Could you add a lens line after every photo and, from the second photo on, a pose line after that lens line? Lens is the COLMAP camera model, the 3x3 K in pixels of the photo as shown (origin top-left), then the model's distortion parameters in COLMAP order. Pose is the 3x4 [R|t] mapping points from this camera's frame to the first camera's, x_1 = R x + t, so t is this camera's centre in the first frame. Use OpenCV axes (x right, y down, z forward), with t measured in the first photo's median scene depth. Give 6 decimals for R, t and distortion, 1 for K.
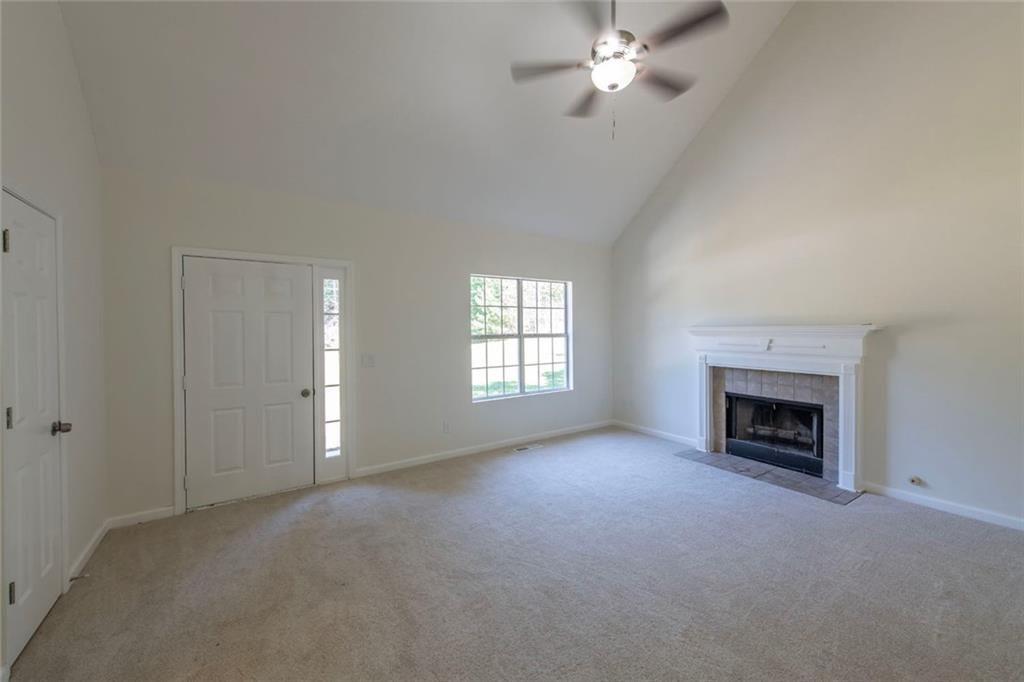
lens RADIAL K [[405.8, 0, 496.9], [0, 405.8, 329.7], [0, 0, 1]] dist [-0.000594, -0.000590]
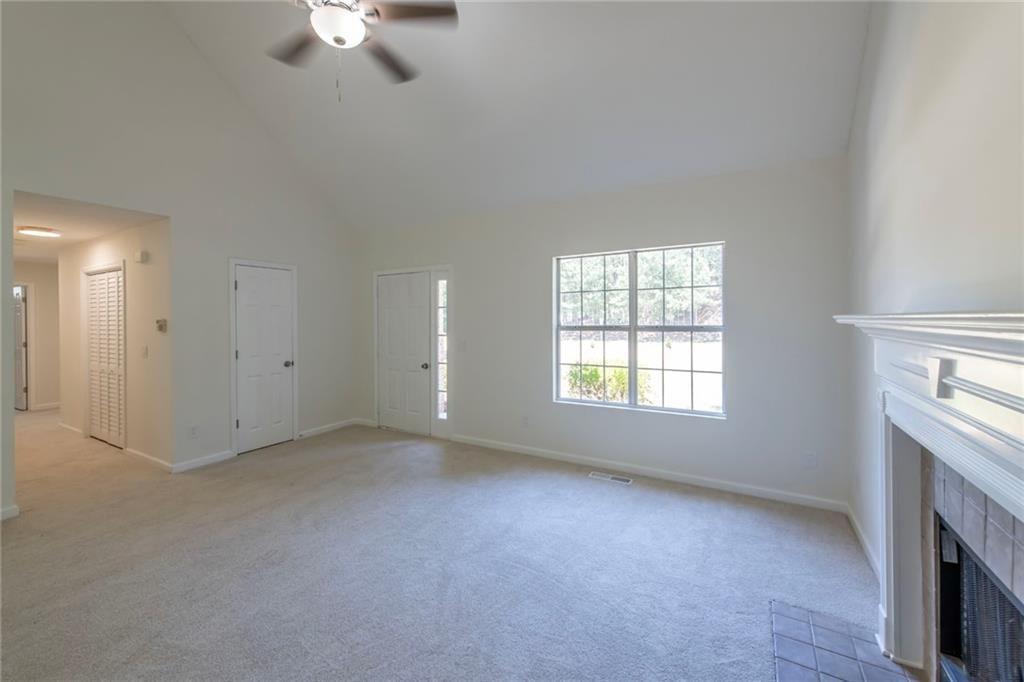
lens RADIAL K [[405.8, 0, 521.4], [0, 405.8, 319.6], [0, 0, 1]] dist [-0.000594, -0.000590]
pose [[0.443947, 0.004958, -0.896039, 0.696204], [0.001063, 0.999981, 0.006060, -0.005652], [0.896052, -0.003643, 0.443934, 0.538196]]
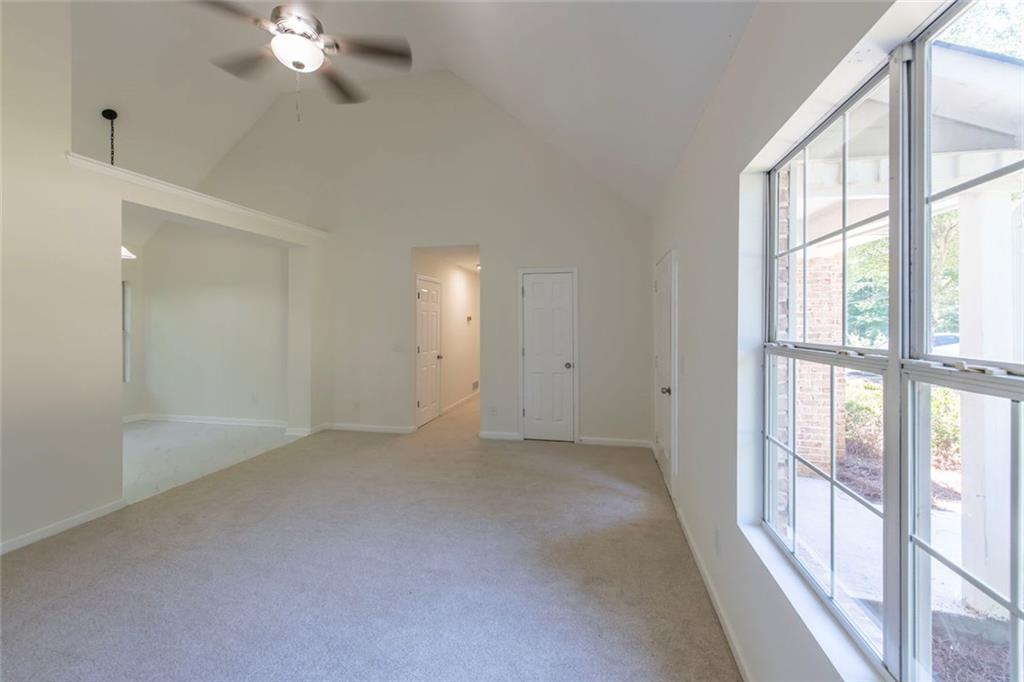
lens RADIAL K [[405.8, 0, 518.7], [0, 405.8, 317.5], [0, 0, 1]] dist [-0.000594, -0.000590]
pose [[-0.719187, -0.001430, -0.694815, 0.330947], [0.001807, 0.999991, -0.003928, -0.007169], [0.694815, -0.004080, -0.719177, 1.125073]]
